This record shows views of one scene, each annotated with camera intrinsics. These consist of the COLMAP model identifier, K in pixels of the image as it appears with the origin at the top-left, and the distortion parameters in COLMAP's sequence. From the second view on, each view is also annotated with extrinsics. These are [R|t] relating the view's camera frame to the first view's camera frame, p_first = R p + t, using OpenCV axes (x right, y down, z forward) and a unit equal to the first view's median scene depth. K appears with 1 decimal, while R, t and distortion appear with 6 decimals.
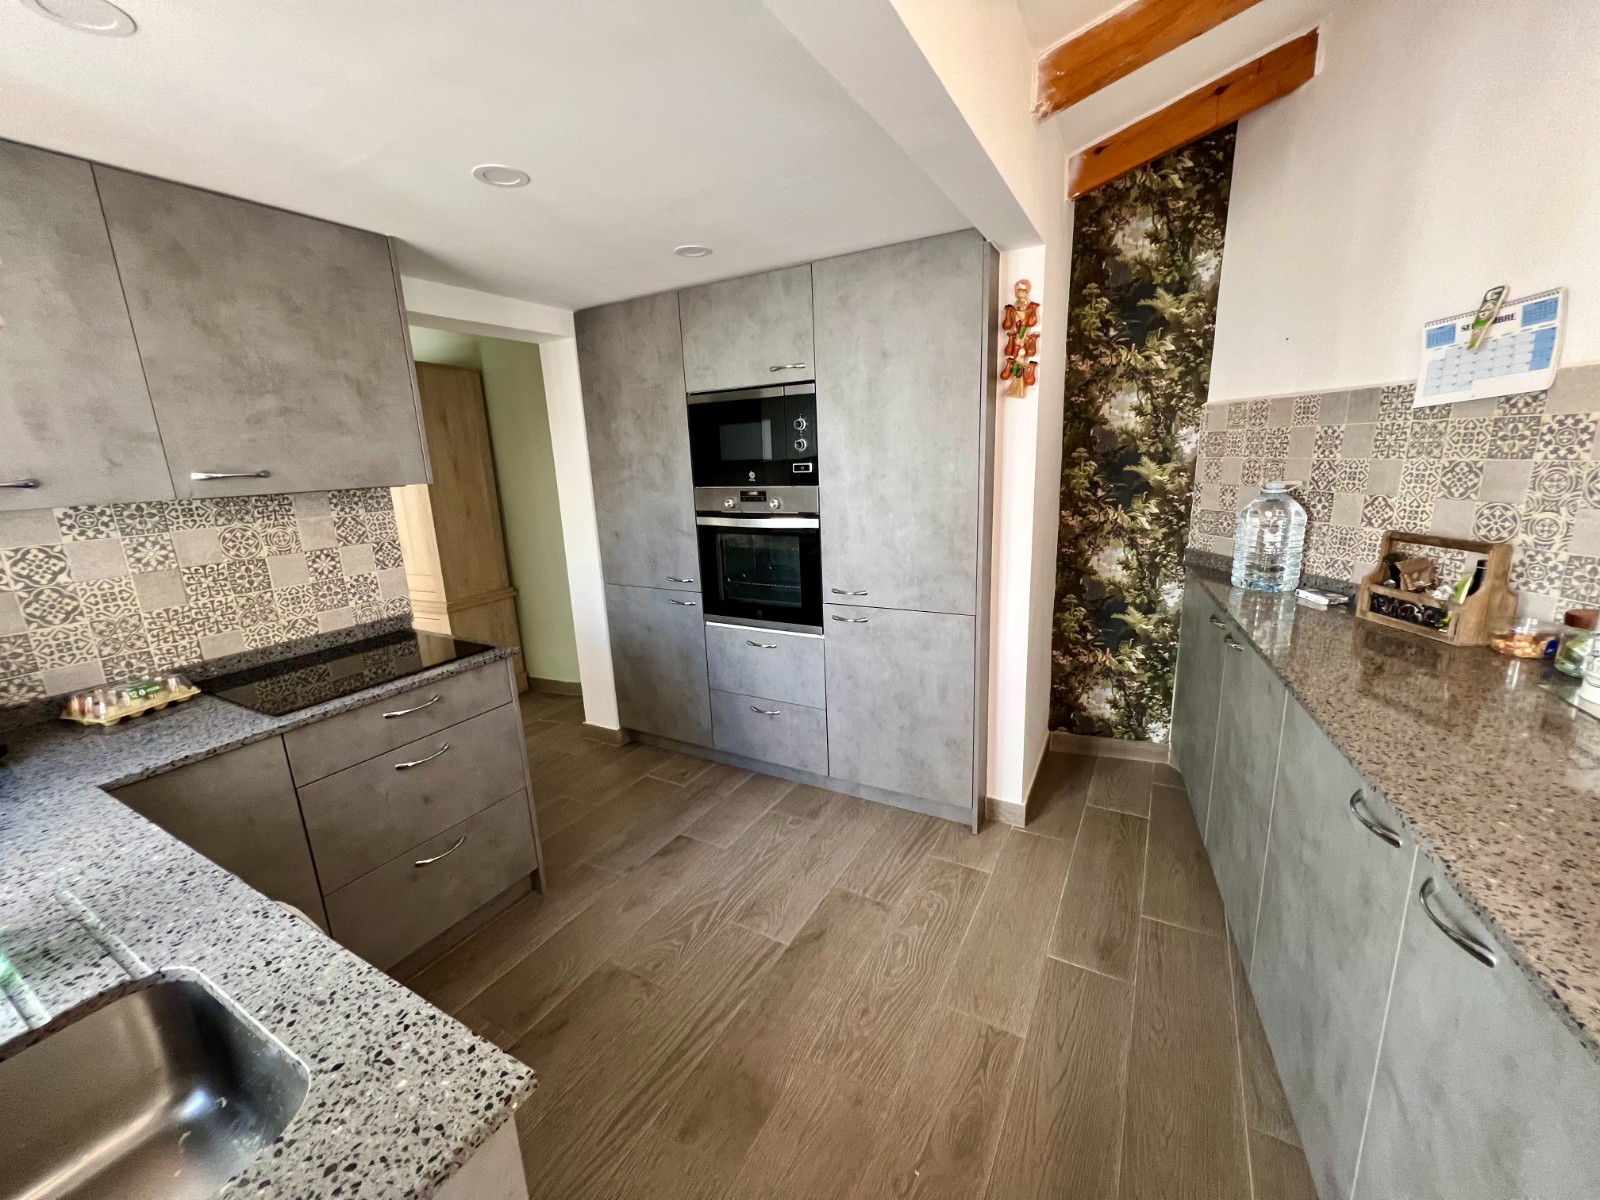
lens RADIAL K [[641.2, 0, 794.4], [0, 641.2, 600.2], [0, 0, 1]] dist [-0.002317, 0.001392]
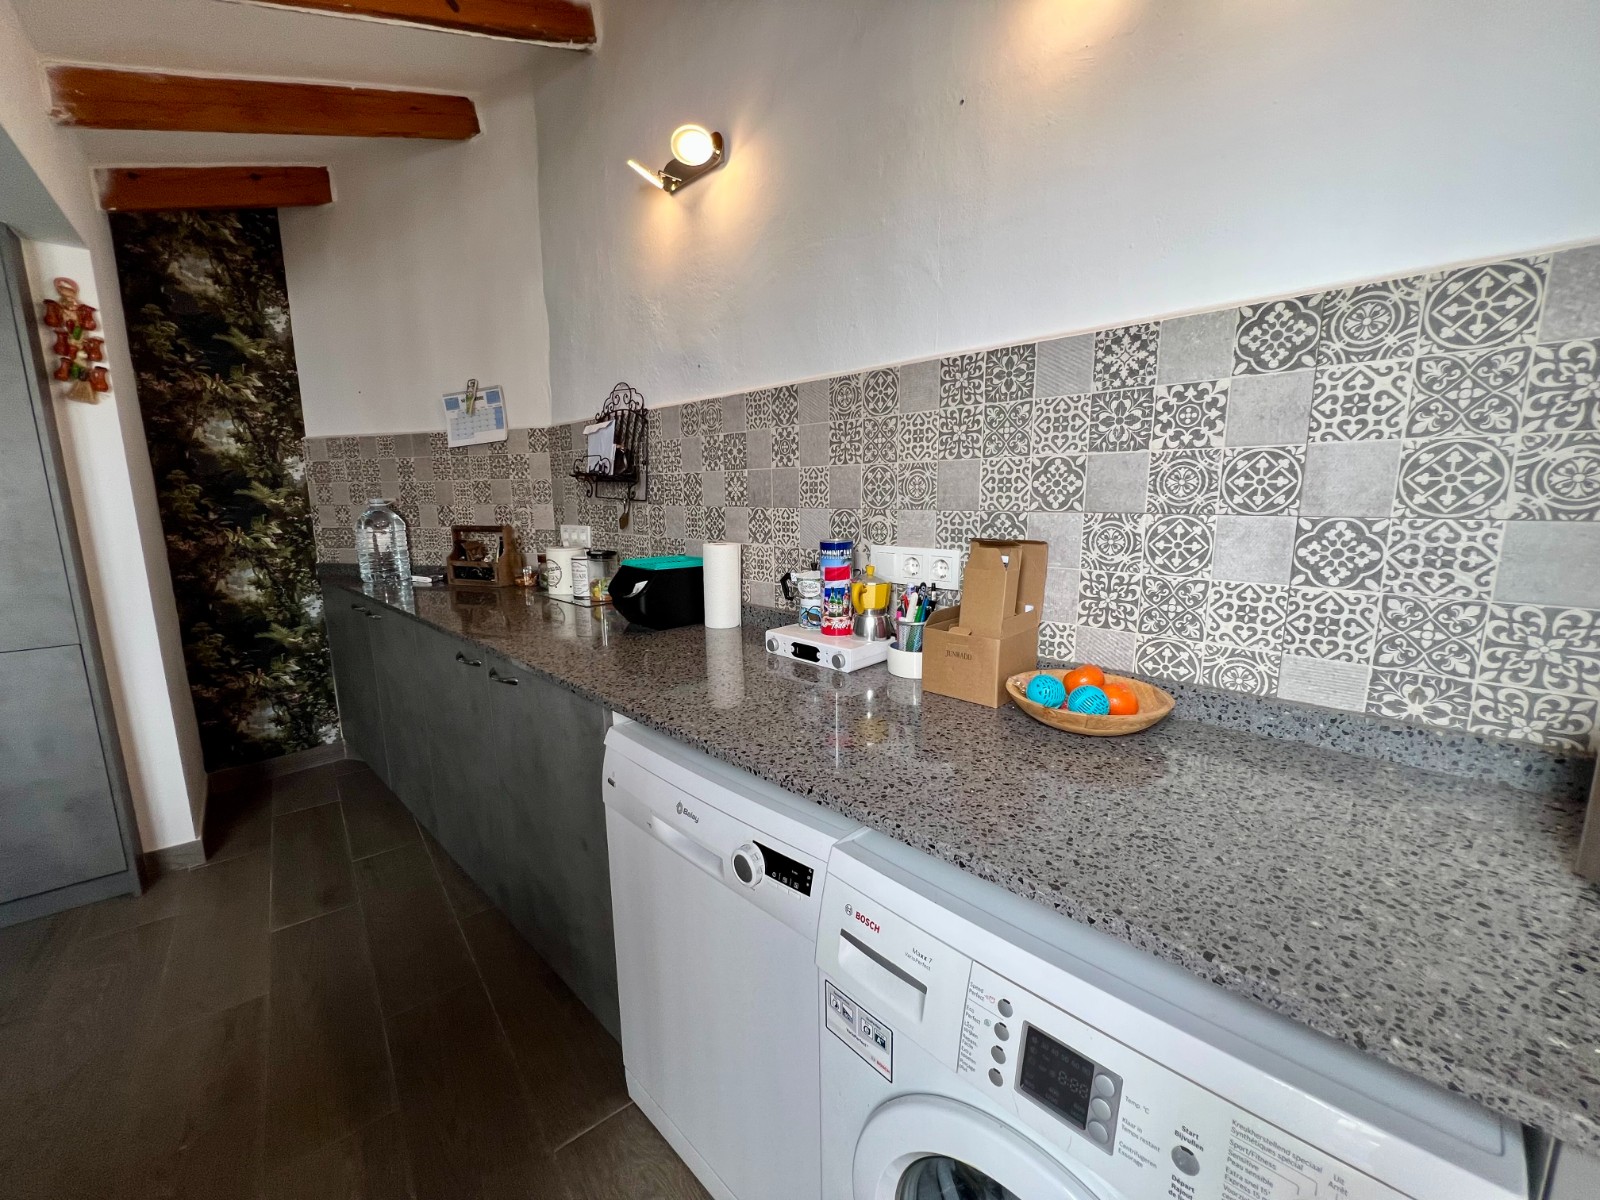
lens RADIAL K [[644.1, 0, 796.6], [0, 644.1, 599.9], [0, 0, 1]] dist [-0.001210, 0.000276]
pose [[0.363081, -0.118179, 0.924233, -0.171316], [0.207360, 0.977297, 0.043504, 0.134131], [-0.908391, 0.175854, 0.379343, -0.234250]]
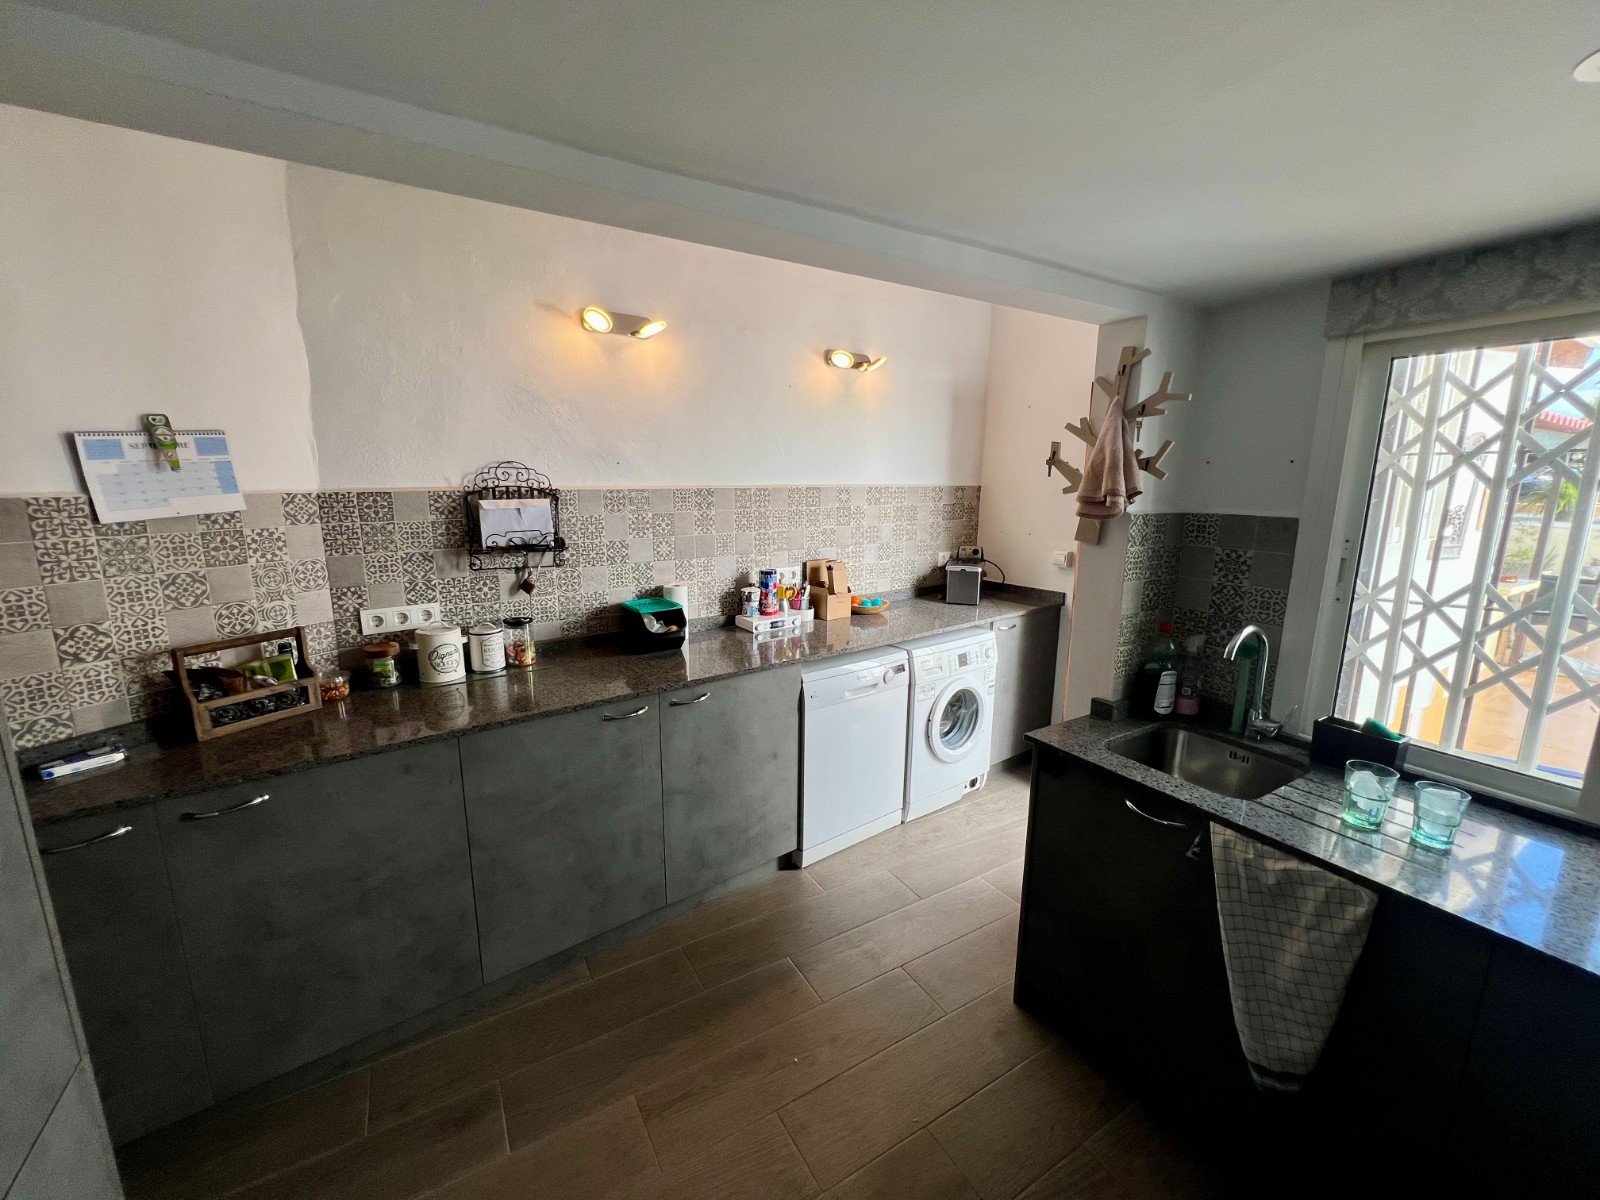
lens RADIAL K [[641.2, 0, 794.4], [0, 641.2, 600.2], [0, 0, 1]] dist [-0.002317, 0.001392]
pose [[-0.872380, -0.052681, 0.485981, -0.254468], [0.144998, 0.921545, 0.360181, -0.306003], [-0.466828, 0.384681, -0.796299, 1.038515]]
